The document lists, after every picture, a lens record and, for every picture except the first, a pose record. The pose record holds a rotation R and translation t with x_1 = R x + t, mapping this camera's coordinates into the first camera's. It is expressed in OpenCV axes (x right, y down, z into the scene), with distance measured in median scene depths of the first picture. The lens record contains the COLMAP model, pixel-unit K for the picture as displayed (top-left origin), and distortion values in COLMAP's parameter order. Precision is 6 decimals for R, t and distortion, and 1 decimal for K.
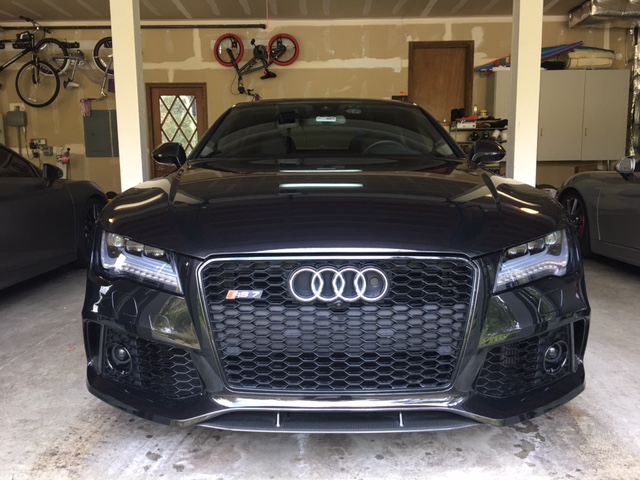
lens RADIAL K [[540.2, 0, 319.5], [0, 540.2, 240.7], [0, 0, 1]] dist [0.067123, -0.082769]
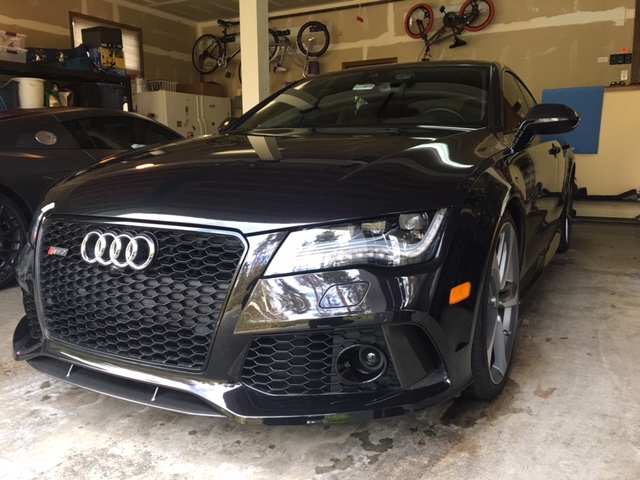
lens RADIAL K [[540.2, 0, 316.1], [0, 540.2, 240.0], [0, 0, 1]] dist [0.067123, -0.082769]
pose [[0.881075, 0.080084, -0.466147, 0.156559], [-0.062598, 0.996636, 0.052904, -0.002603], [0.468816, -0.017433, 0.883124, 0.052848]]
